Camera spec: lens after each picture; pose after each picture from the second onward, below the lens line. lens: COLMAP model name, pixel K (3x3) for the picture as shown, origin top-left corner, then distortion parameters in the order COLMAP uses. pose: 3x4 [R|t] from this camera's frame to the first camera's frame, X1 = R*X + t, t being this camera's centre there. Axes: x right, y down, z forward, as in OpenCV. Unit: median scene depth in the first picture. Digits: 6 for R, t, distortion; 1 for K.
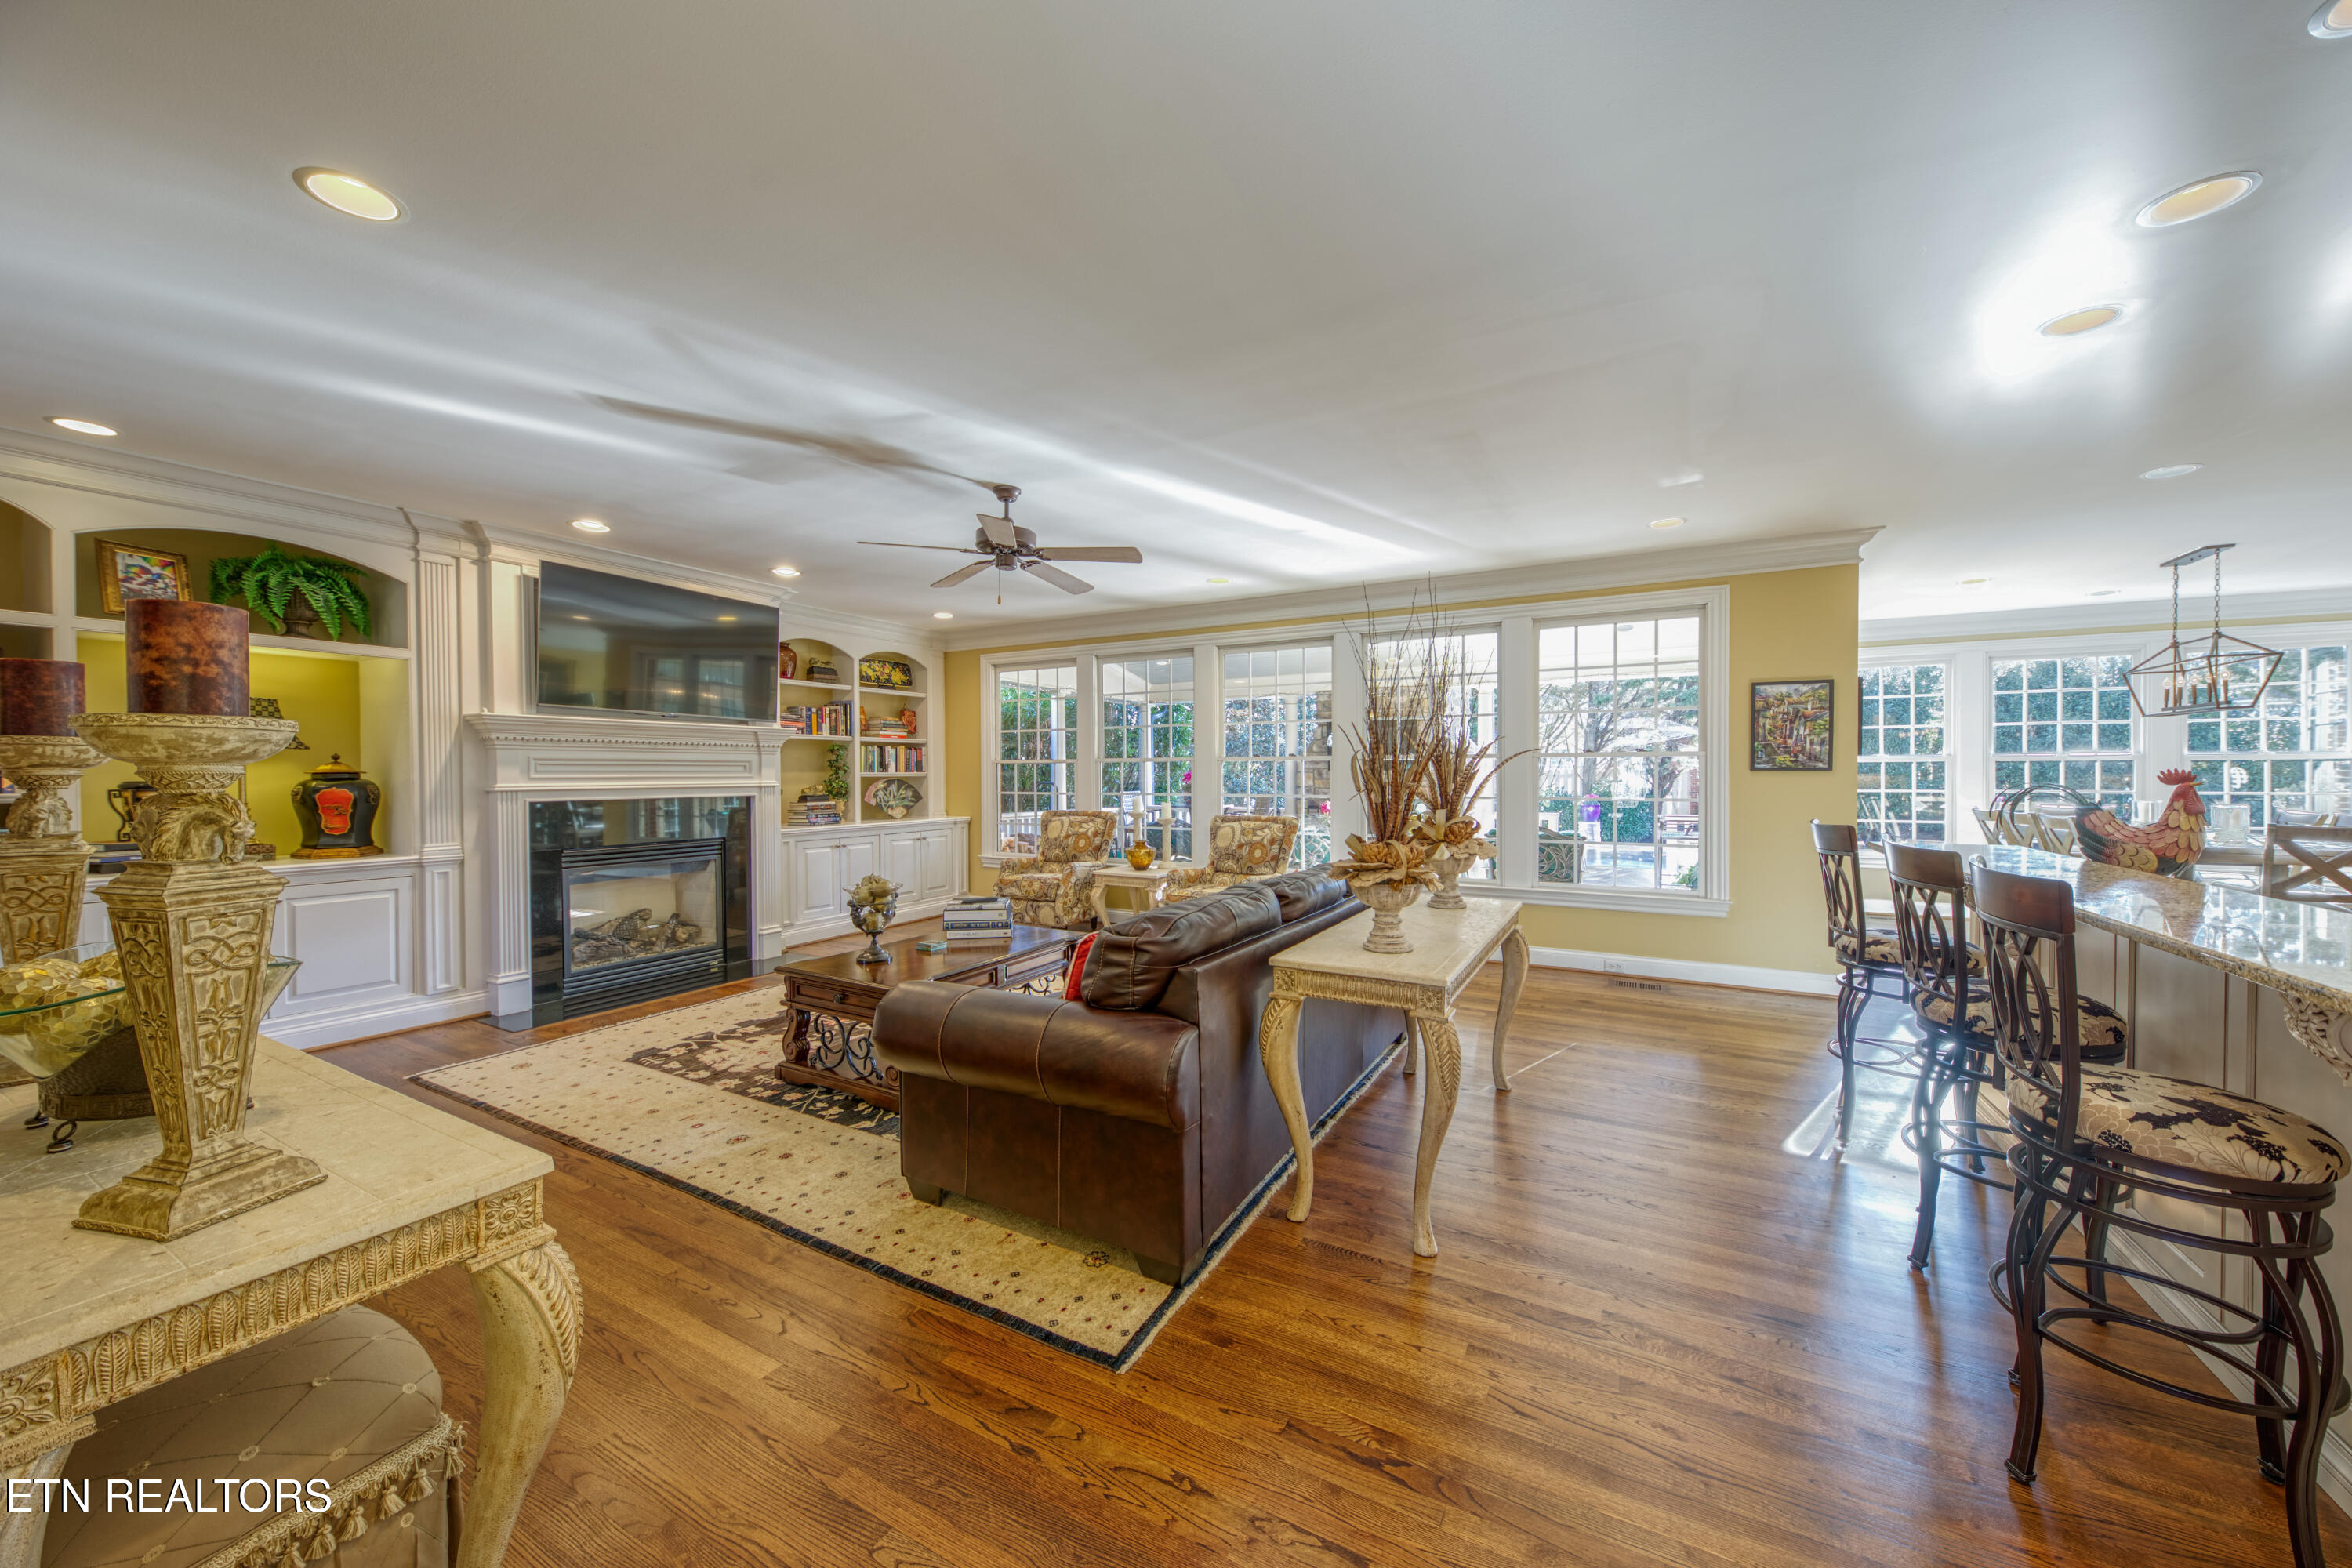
lens RADIAL K [[769.3, 0, 1176.0], [0, 769.3, 784.0], [0, 0, 1]] dist [0.000147, -0.000005]
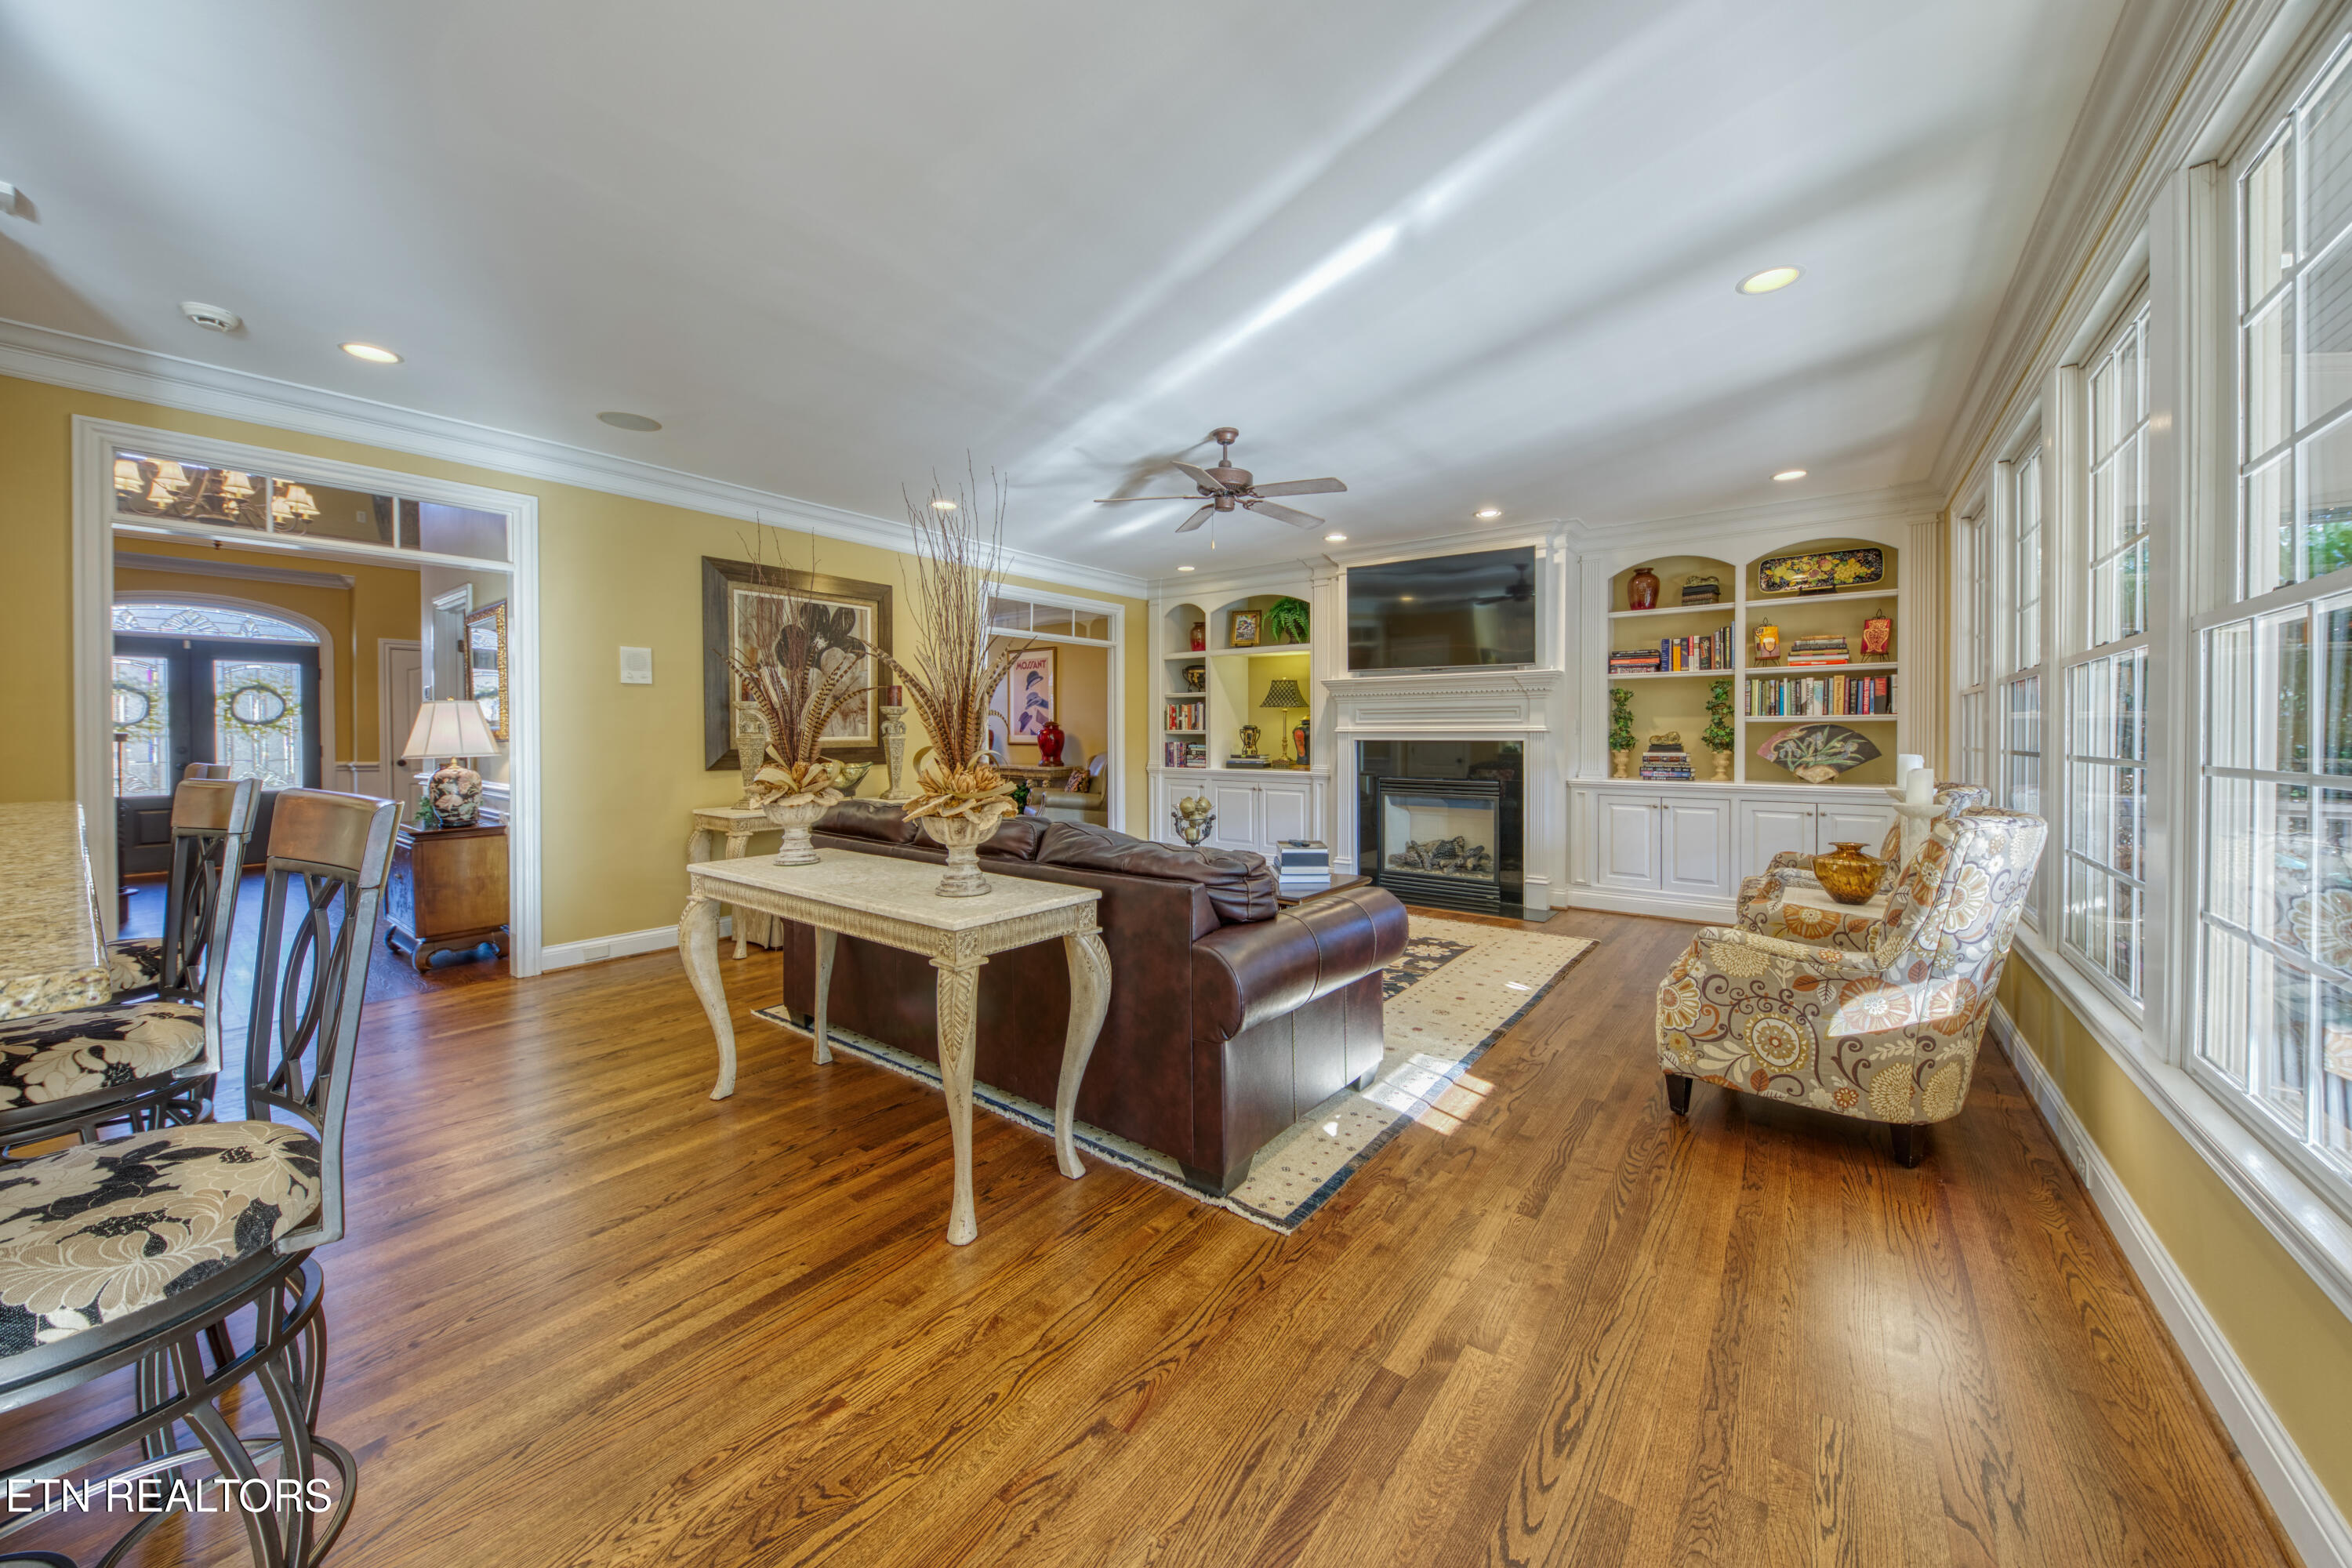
lens RADIAL K [[826.4, 0, 1176.5], [0, 826.4, 747.2], [0, 0, 1]] dist [0.000646, -0.000010]
pose [[-0.108072, 0.015194, -0.994027, 0.535681], [-0.012905, 0.999778, 0.016685, 0.010518], [0.994059, 0.014631, -0.107852, 0.649063]]
